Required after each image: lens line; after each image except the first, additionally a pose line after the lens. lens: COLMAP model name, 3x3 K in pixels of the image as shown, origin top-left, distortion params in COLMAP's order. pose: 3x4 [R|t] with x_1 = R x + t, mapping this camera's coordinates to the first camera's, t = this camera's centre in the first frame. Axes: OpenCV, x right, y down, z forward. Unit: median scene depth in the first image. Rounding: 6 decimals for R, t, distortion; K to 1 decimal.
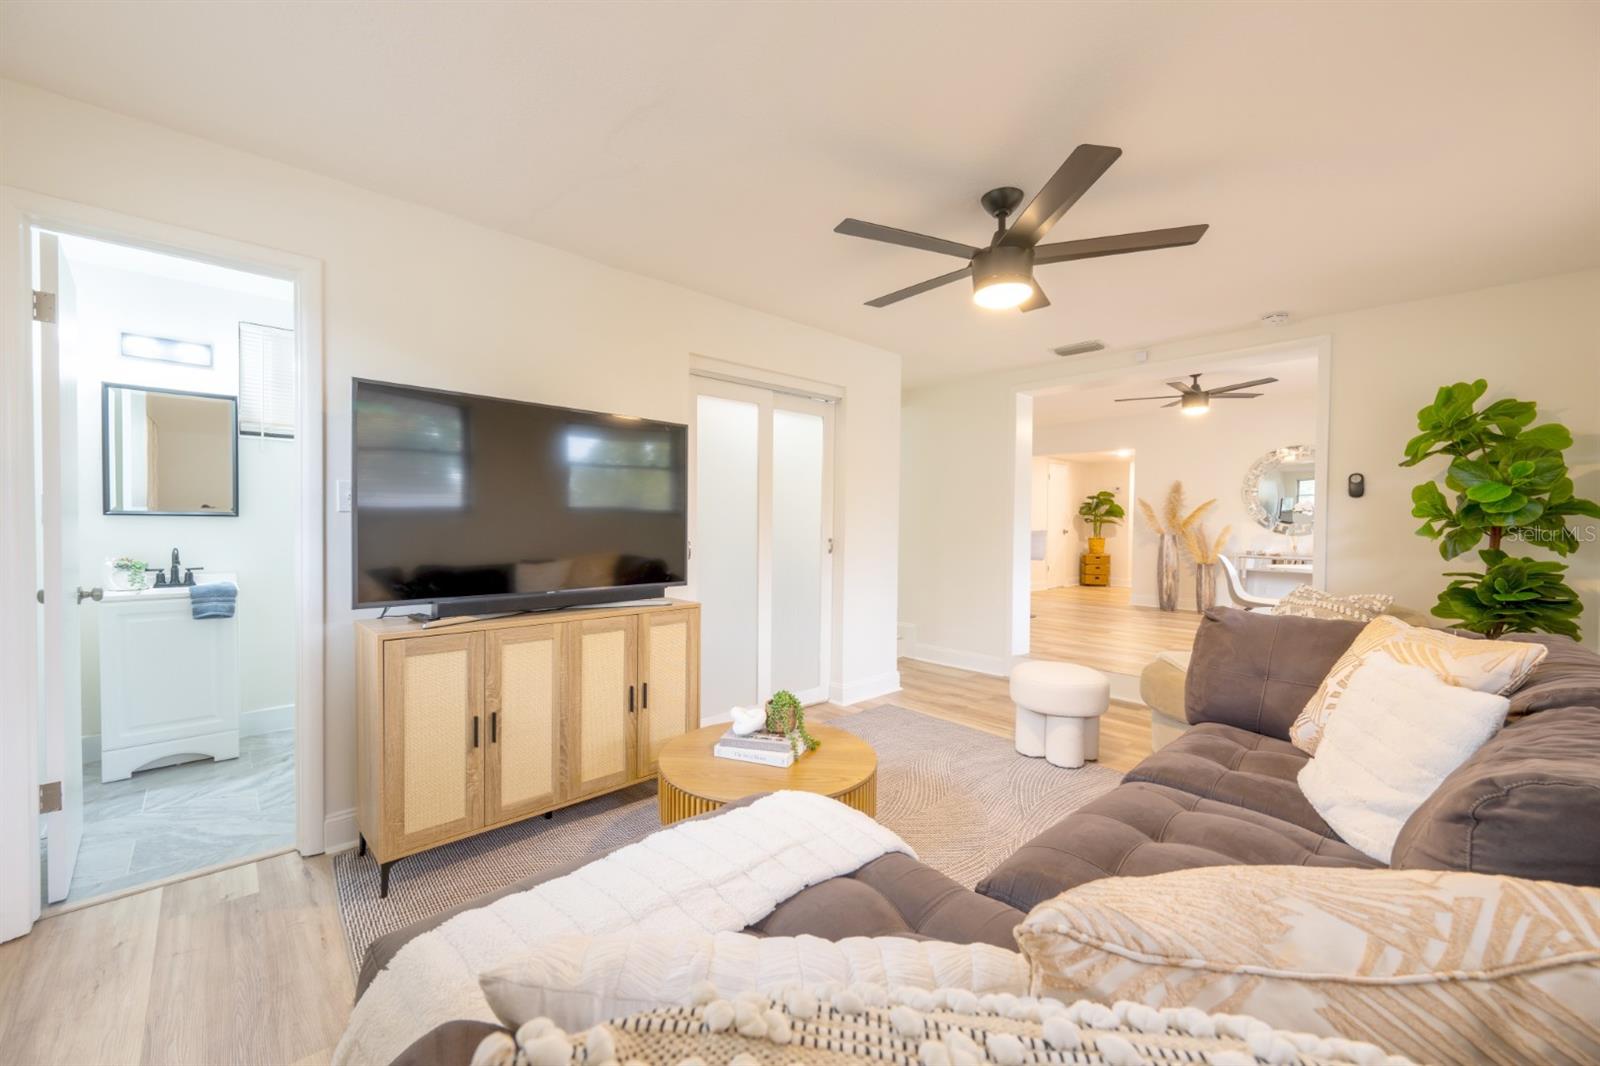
lens RADIAL K [[624.8, 0, 798.7], [0, 624.8, 533.7], [0, 0, 1]] dist [-0.002800, -0.000529]
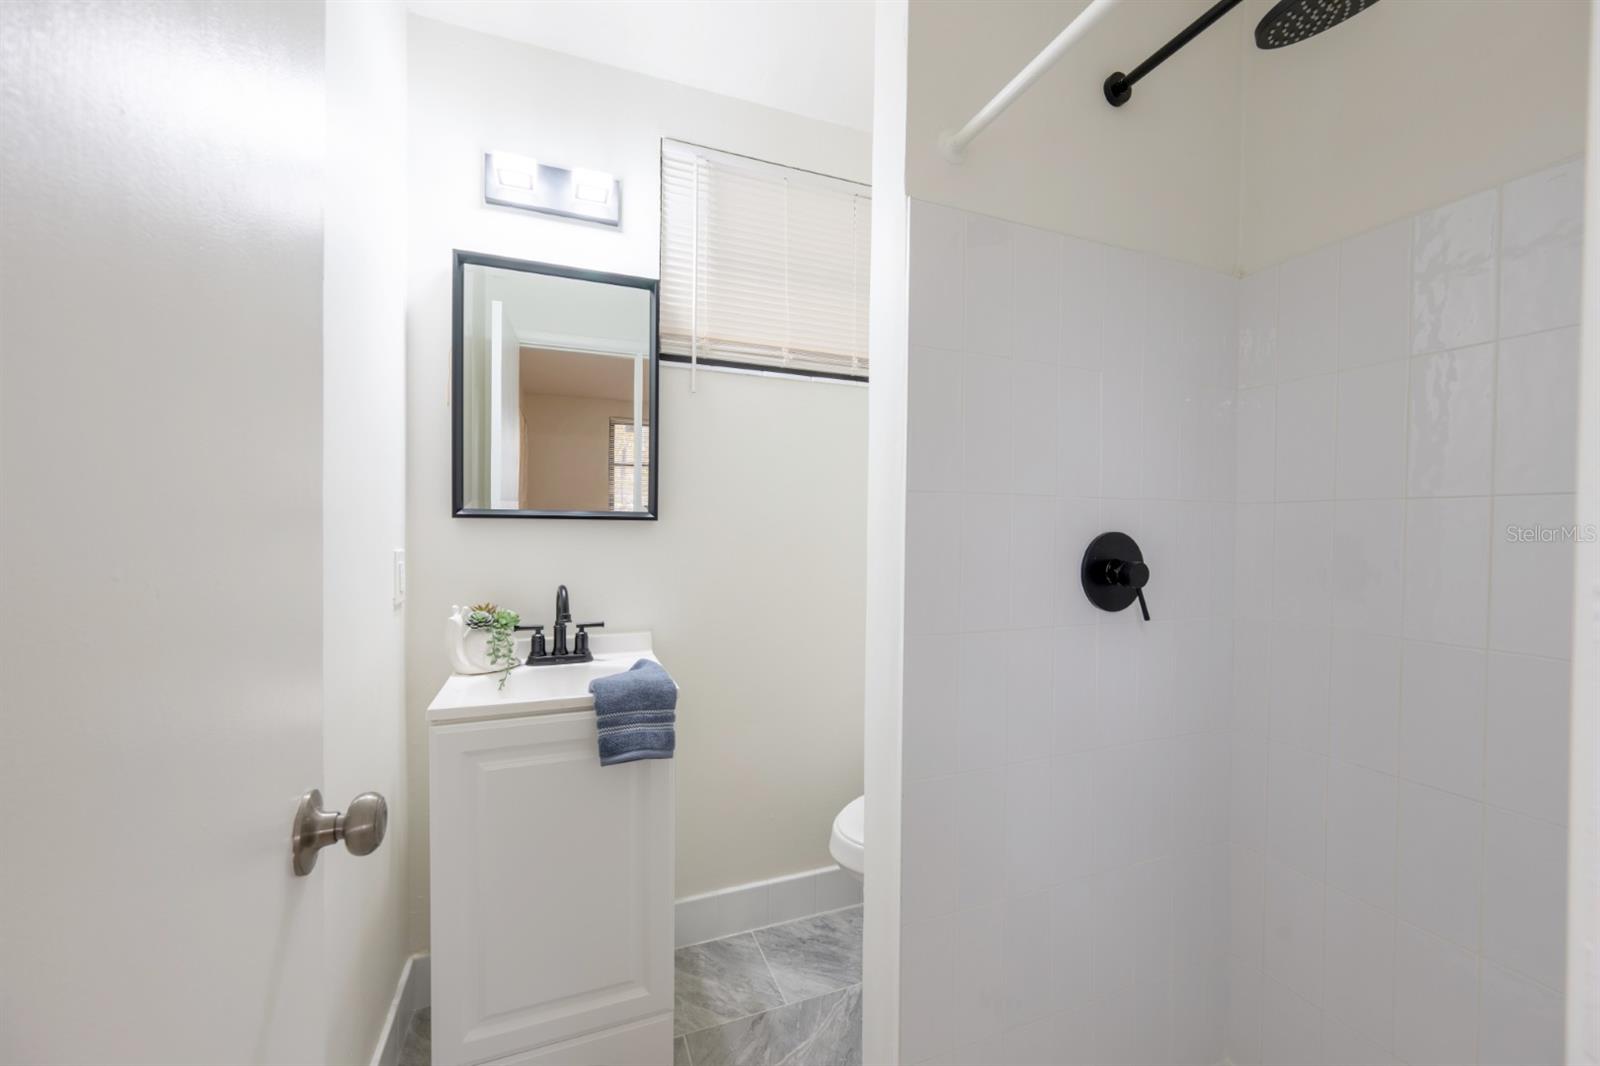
lens RADIAL K [[624.8, 0, 798.7], [0, 624.8, 533.7], [0, 0, 1]] dist [-0.002800, -0.000529]
pose [[0.926711, 0.008274, -0.375683, -0.631426], [-0.011724, 0.999907, -0.006899, -0.015523], [0.375591, 0.010798, 0.926723, 0.601860]]
